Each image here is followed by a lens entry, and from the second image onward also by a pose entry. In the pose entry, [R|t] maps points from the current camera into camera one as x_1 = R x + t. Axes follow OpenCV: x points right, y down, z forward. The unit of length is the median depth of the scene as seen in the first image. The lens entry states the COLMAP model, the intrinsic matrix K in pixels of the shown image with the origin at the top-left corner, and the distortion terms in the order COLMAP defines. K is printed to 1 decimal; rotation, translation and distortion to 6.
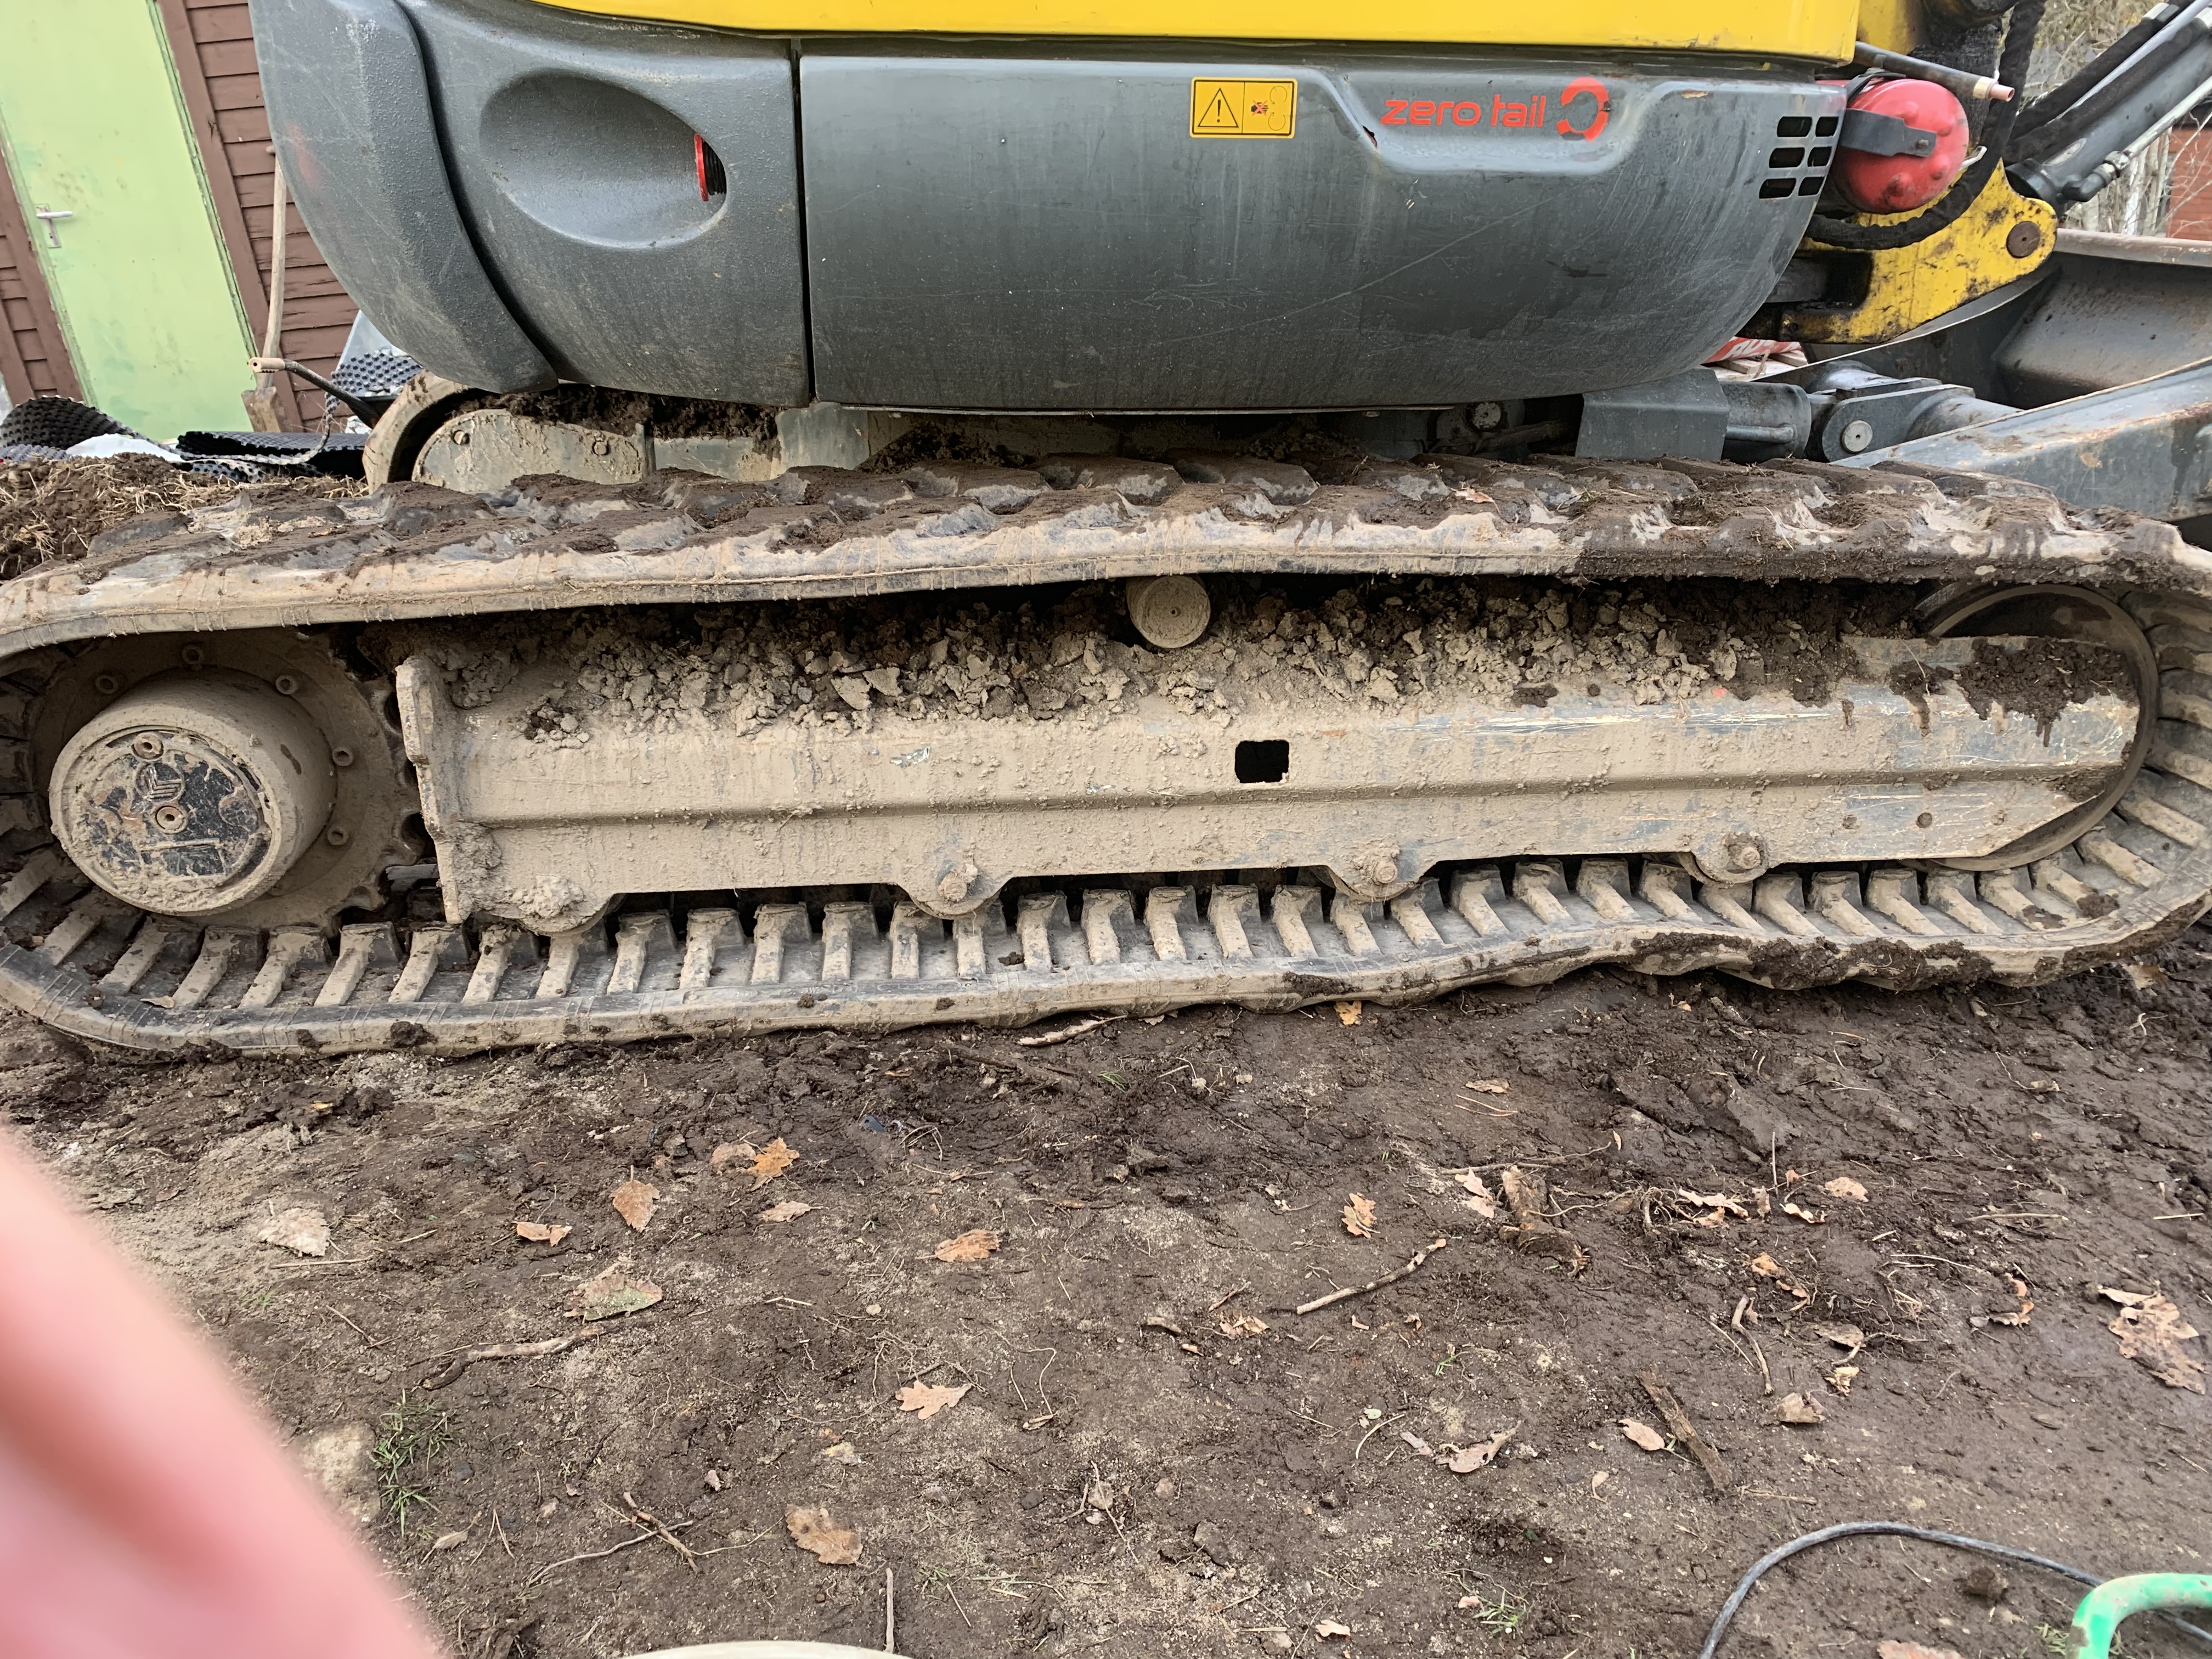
lens RADIAL K [[1701.1, 0, 1114.2], [0, 1701.1, 828.5], [0, 0, 1]] dist [0.018502, -0.012349]
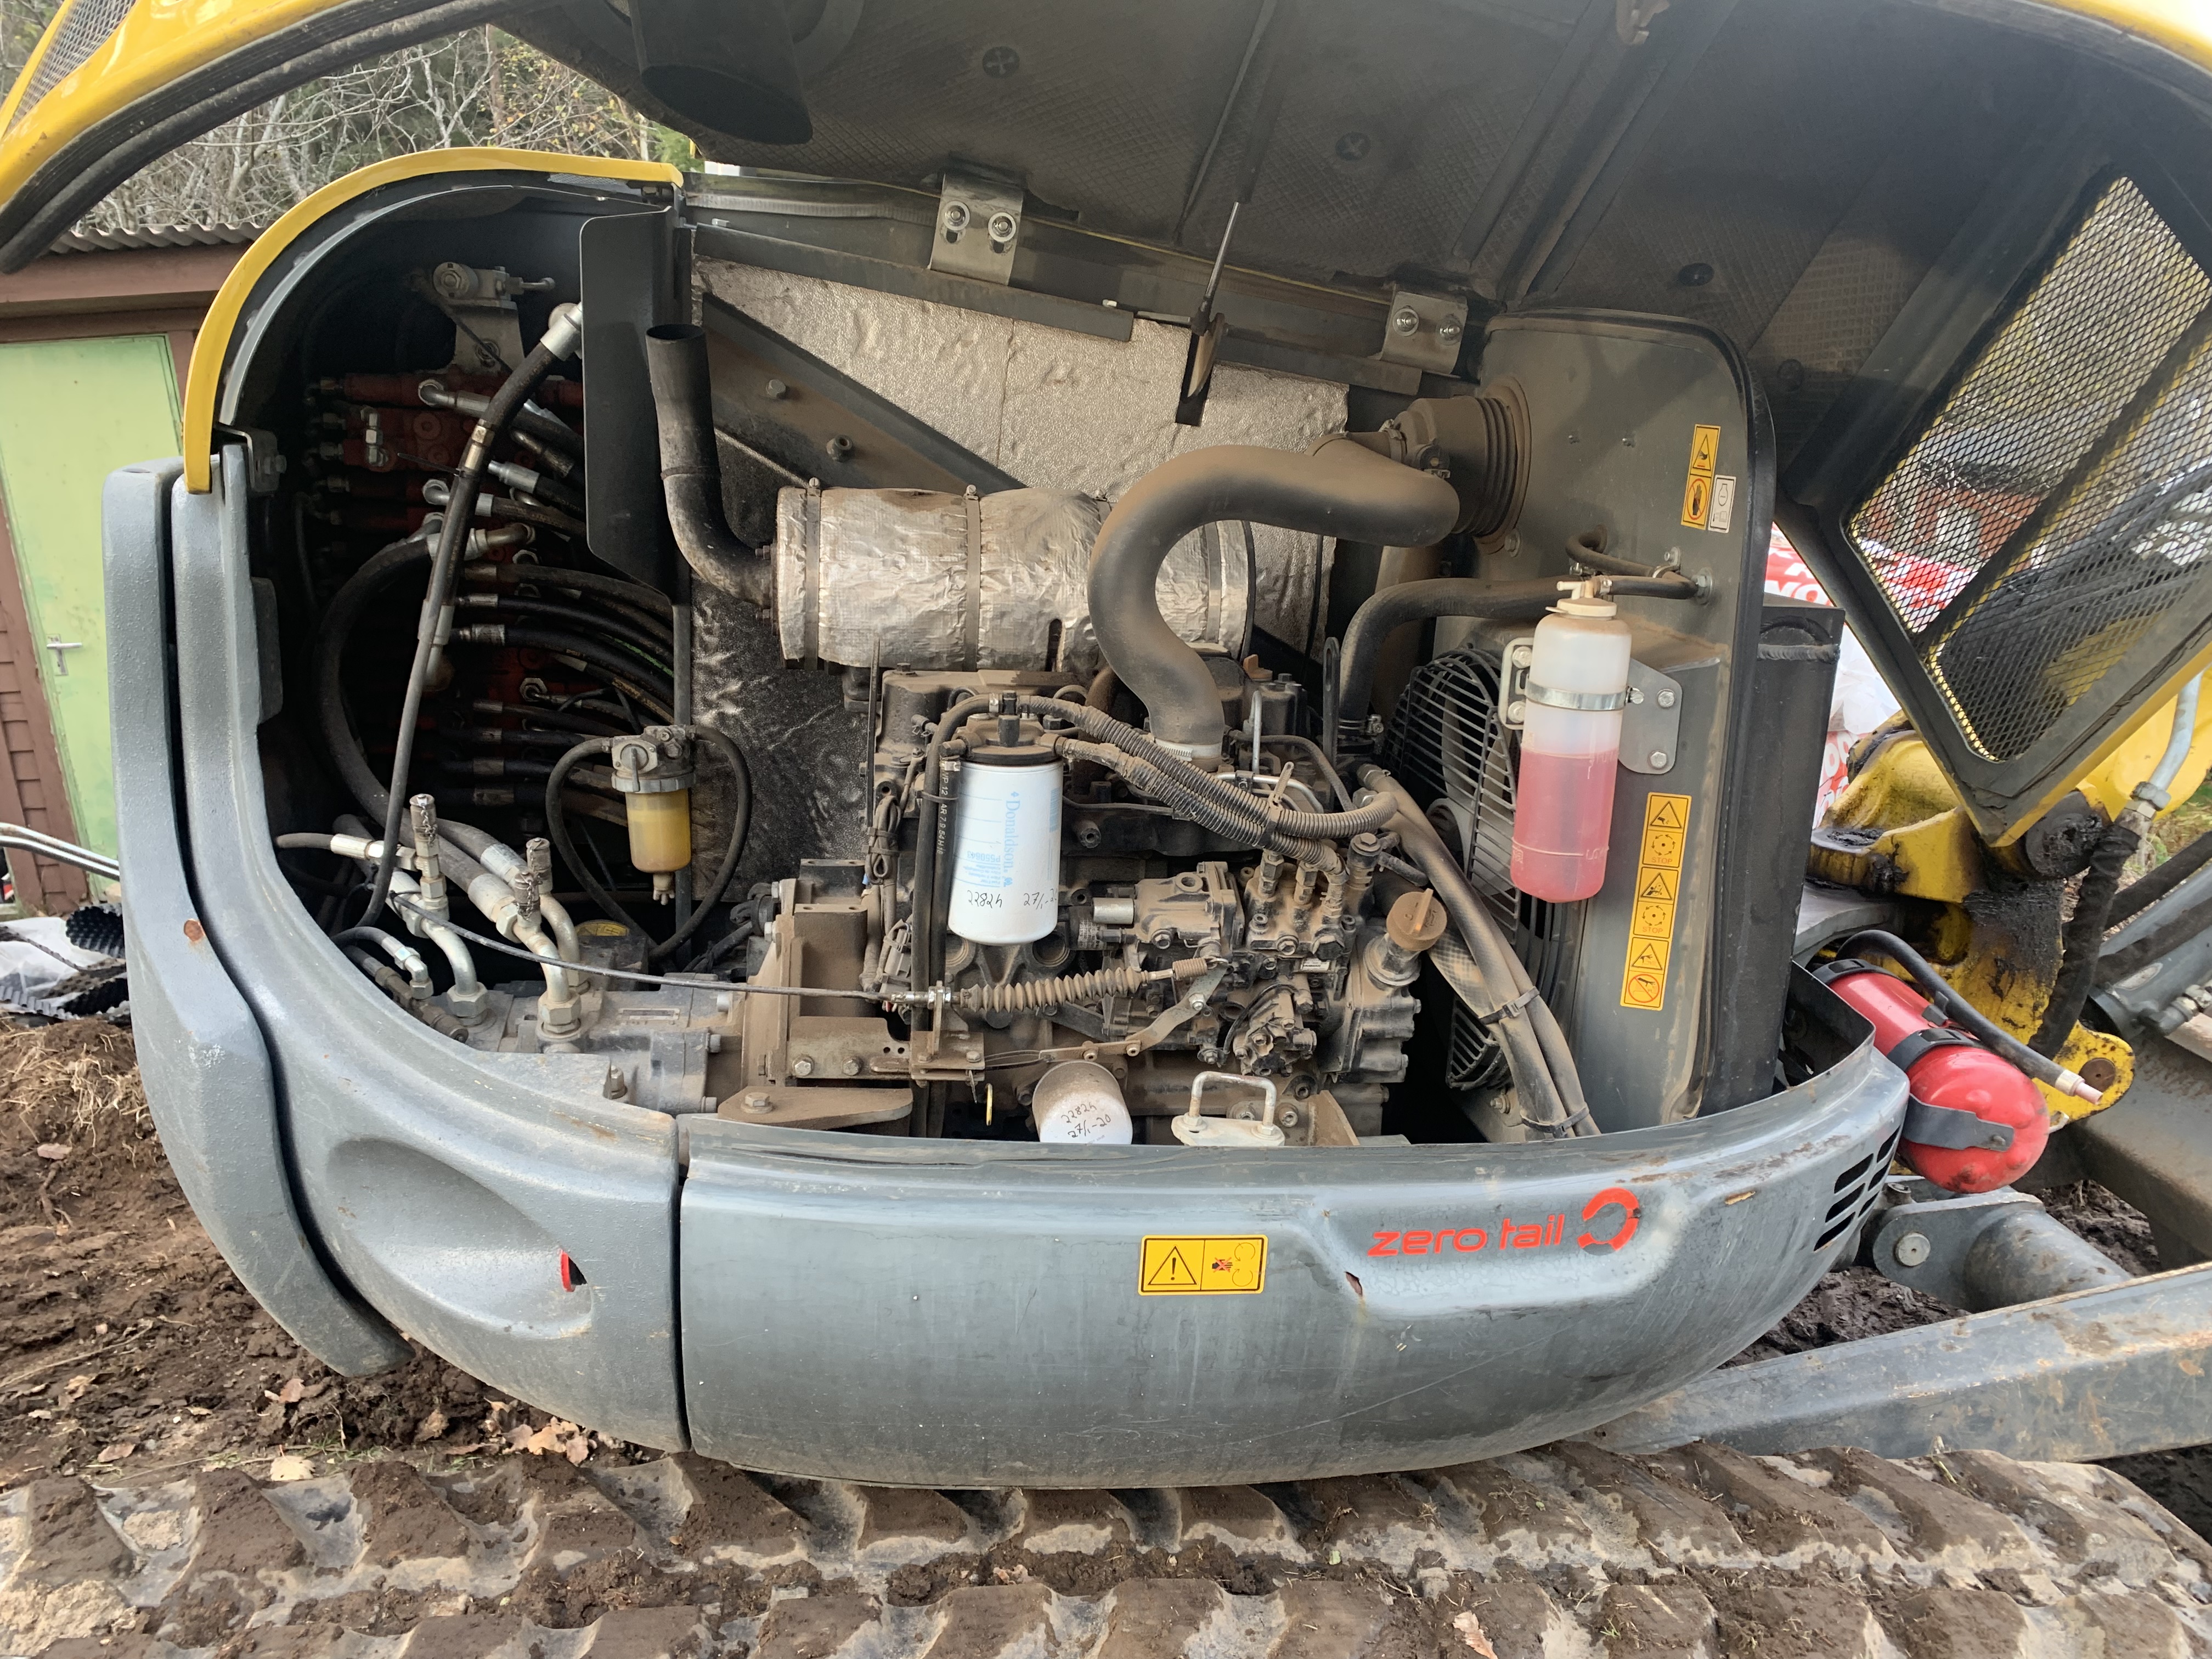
lens RADIAL K [[1701.1, 0, 1096.3], [0, 1701.1, 828.8], [0, 0, 1]] dist [0.018502, -0.012349]
pose [[0.998866, 0.042618, -0.021229, 0.028335], [-0.045216, 0.988761, -0.142502, -0.458492], [0.014917, 0.143300, 0.989567, 0.121160]]
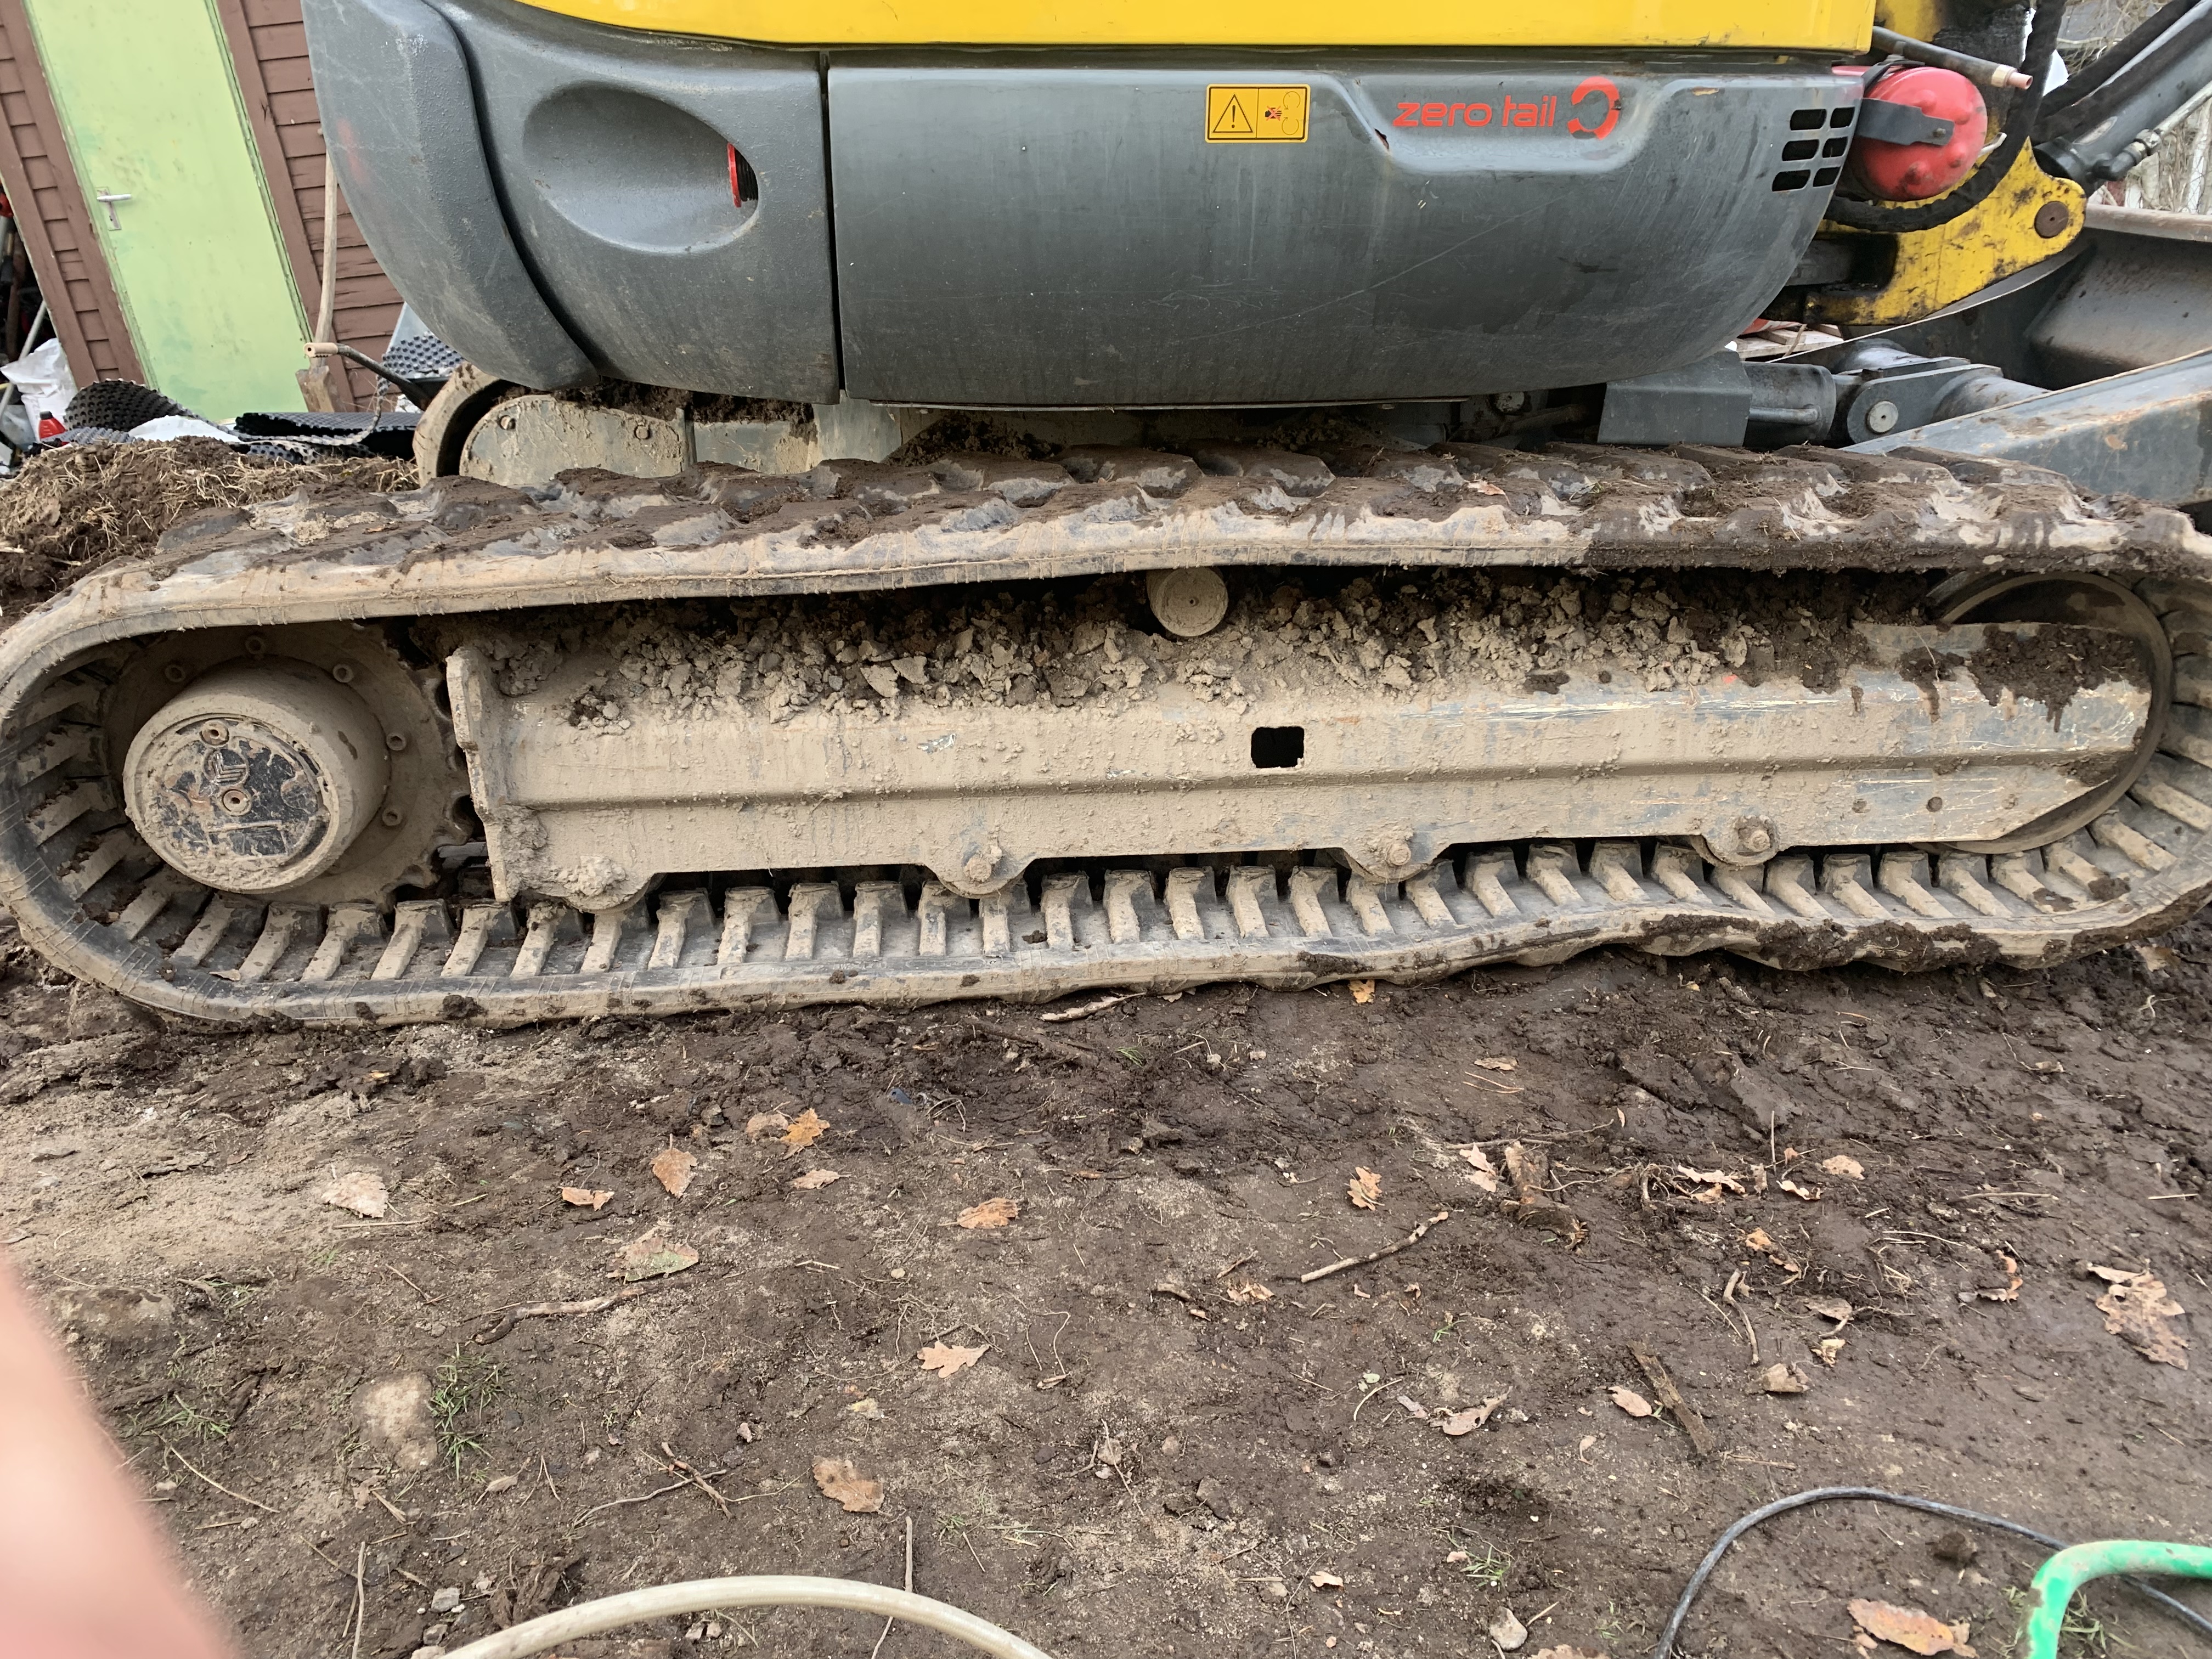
lens RADIAL K [[1701.1, 0, 1100.7], [0, 1701.1, 828.0], [0, 0, 1]] dist [0.018502, -0.012349]
pose [[0.999467, 0.002452, -0.032539, 0.014169], [-0.001802, 0.999798, 0.020015, -0.011419], [0.032581, -0.019946, 0.999270, -0.033731]]
